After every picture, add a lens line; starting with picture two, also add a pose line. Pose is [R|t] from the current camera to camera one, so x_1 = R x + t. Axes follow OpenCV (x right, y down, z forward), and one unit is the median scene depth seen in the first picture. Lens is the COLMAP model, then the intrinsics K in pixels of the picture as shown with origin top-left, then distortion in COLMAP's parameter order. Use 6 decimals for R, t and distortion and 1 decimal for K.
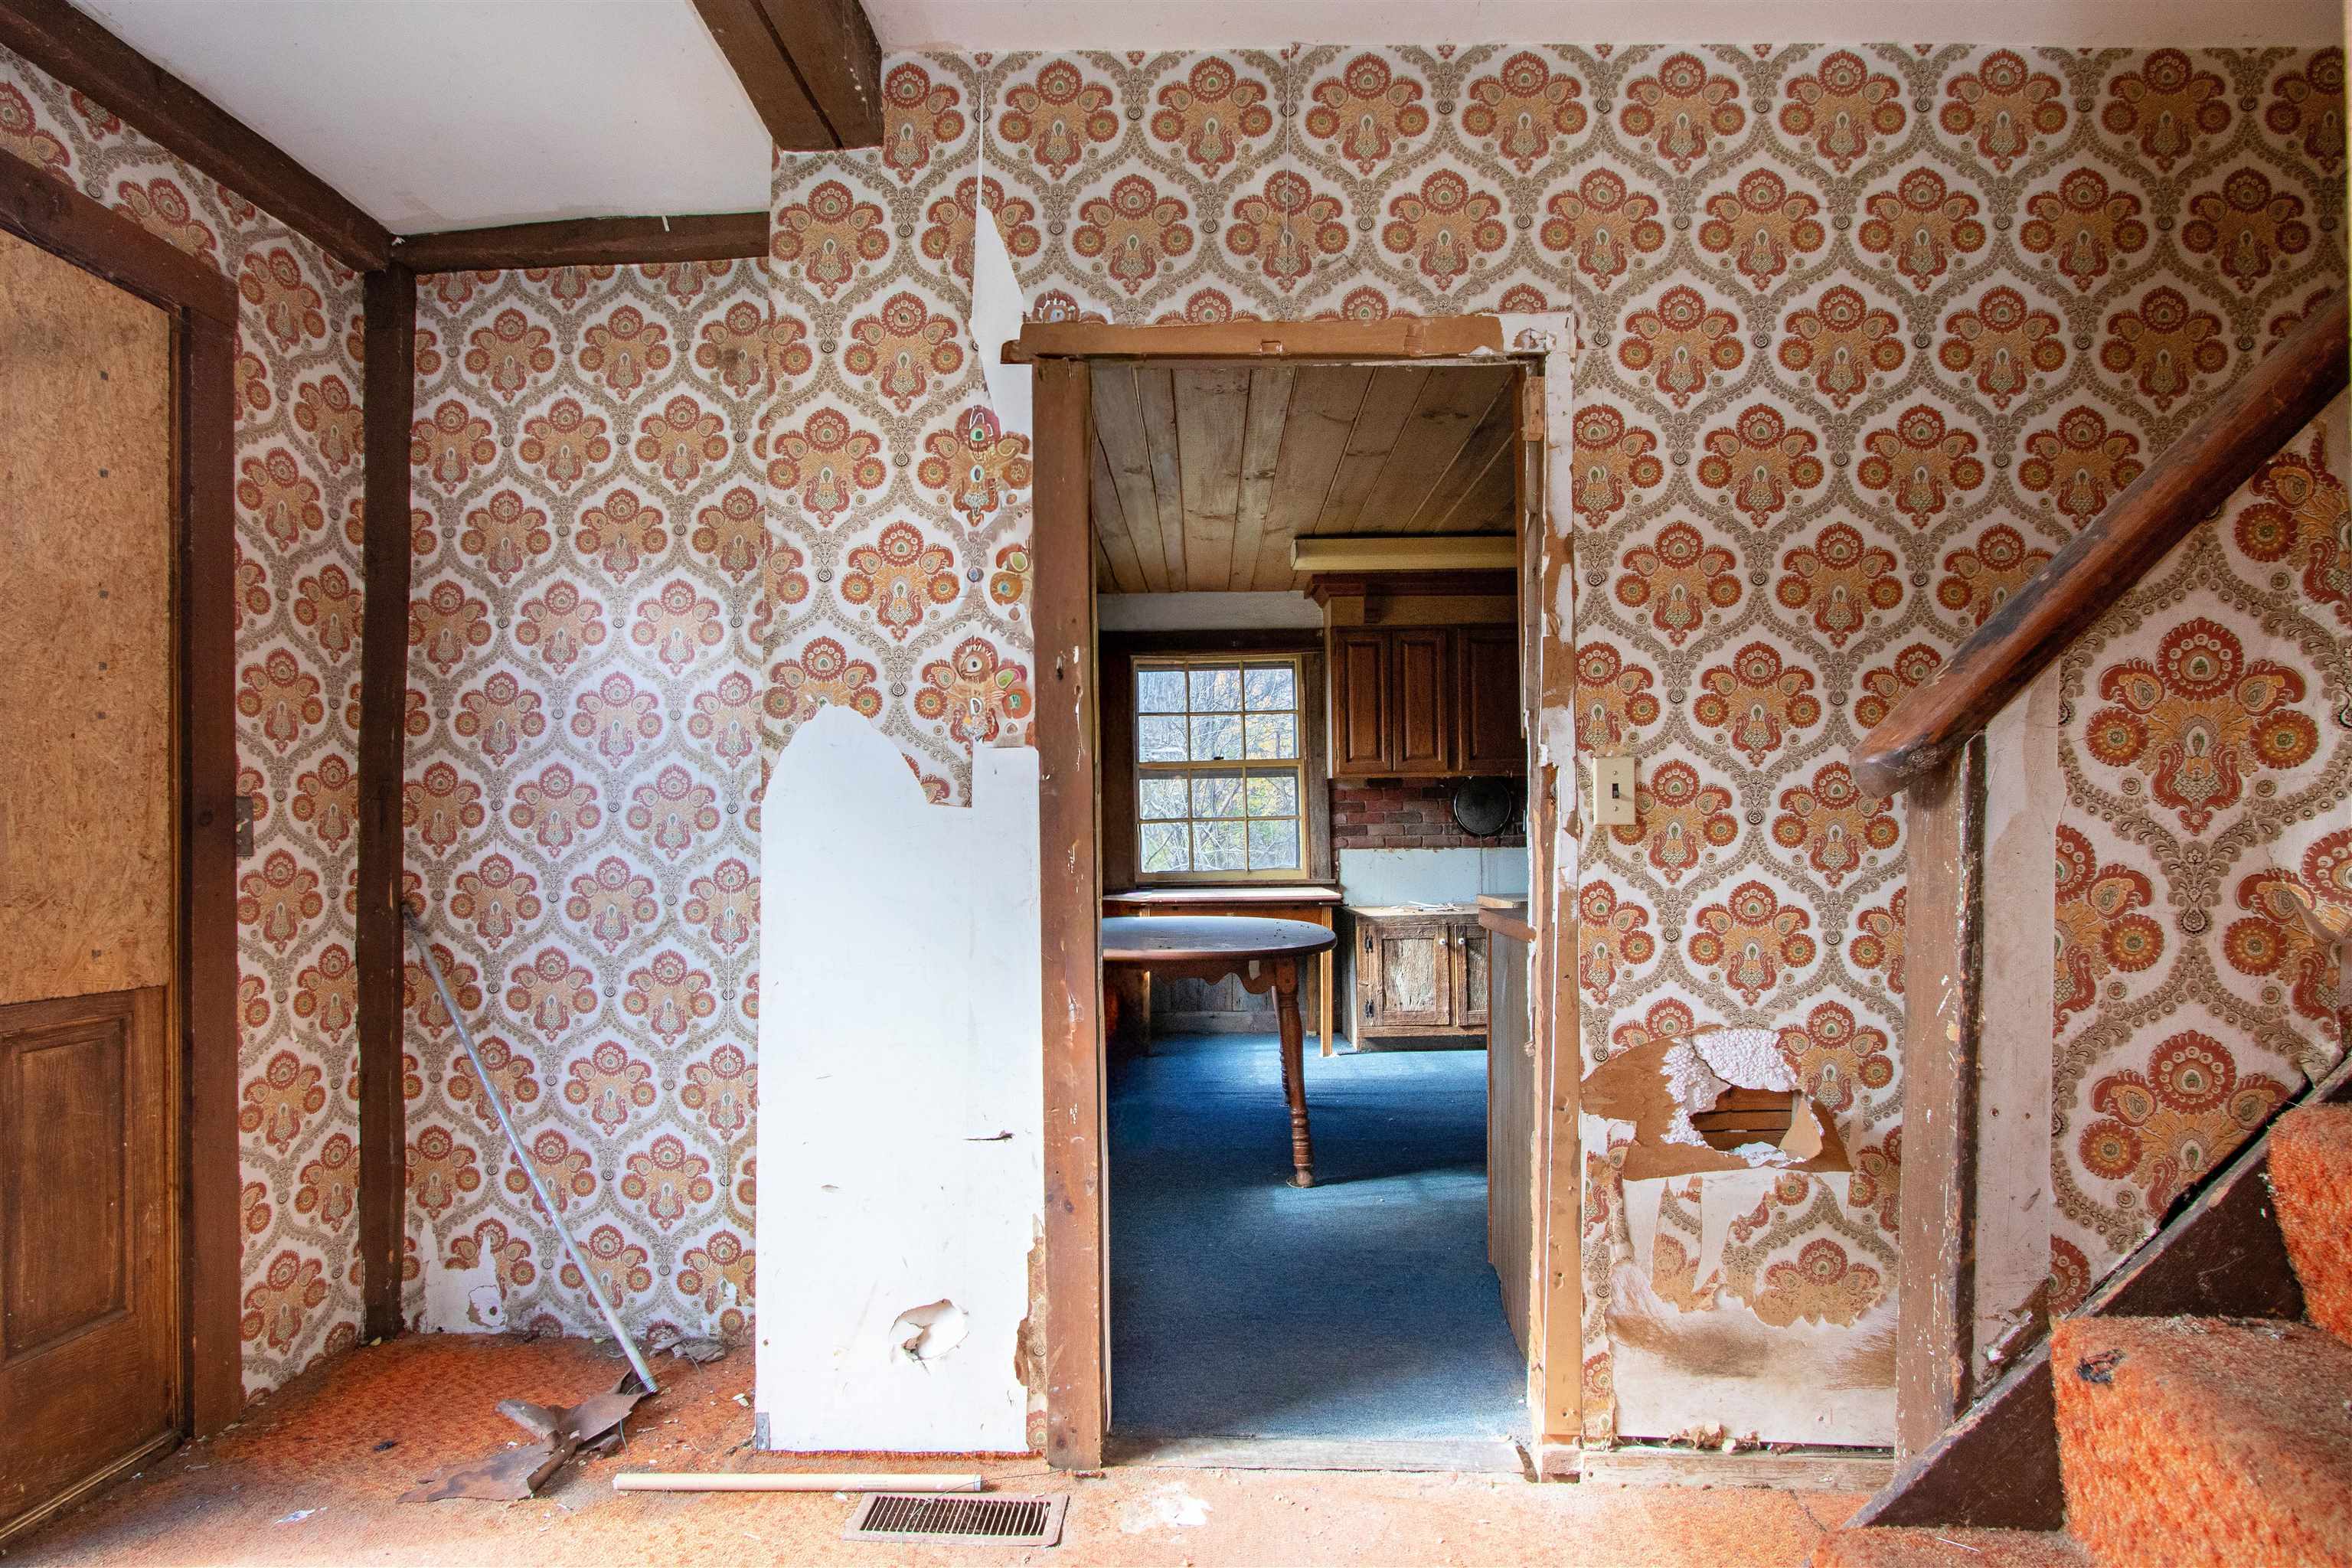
lens RADIAL K [[1110.0, 0, 1196.6], [0, 1110.0, 826.4], [0, 0, 1]] dist [-0.017711, 0.004166]
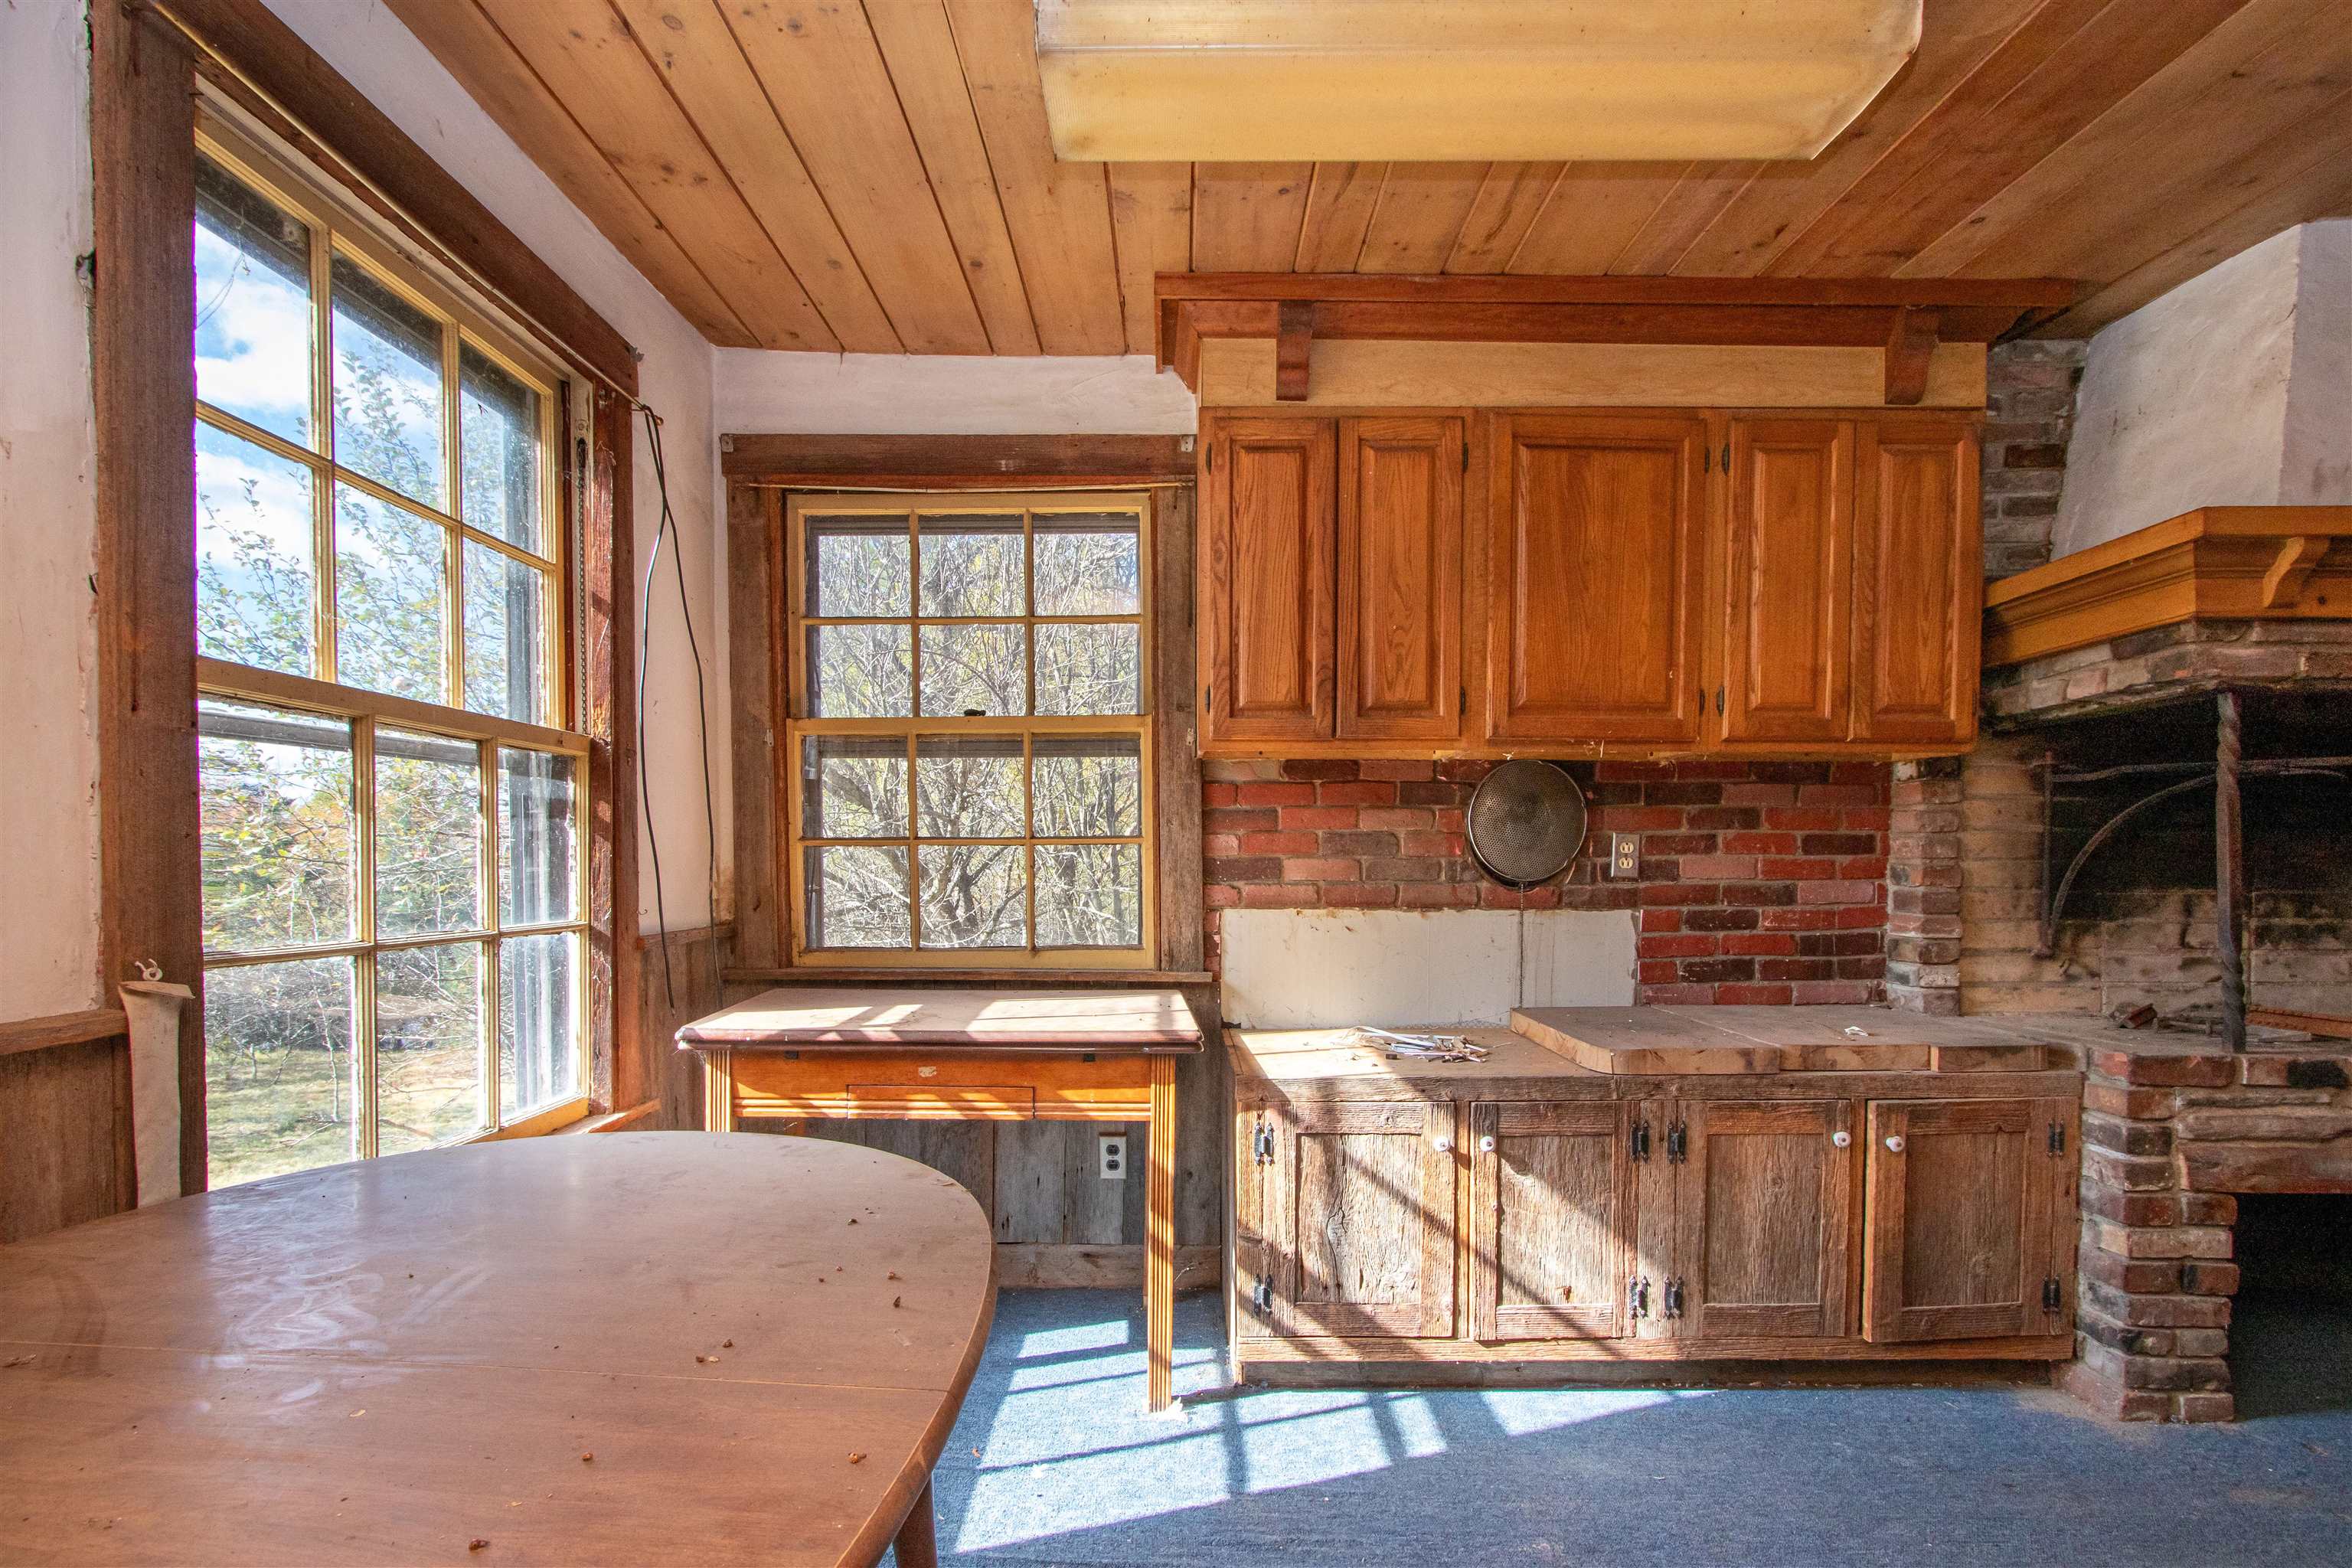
lens RADIAL K [[1110.0, 0, 1167.1], [0, 1110.0, 891.0], [0, 0, 1]] dist [-0.017711, 0.004166]
pose [[0.999870, 0.015725, -0.003582, 0.106362], [-0.015580, 0.999182, 0.037305, -0.004206], [0.004165, -0.037244, 0.999298, 0.525569]]
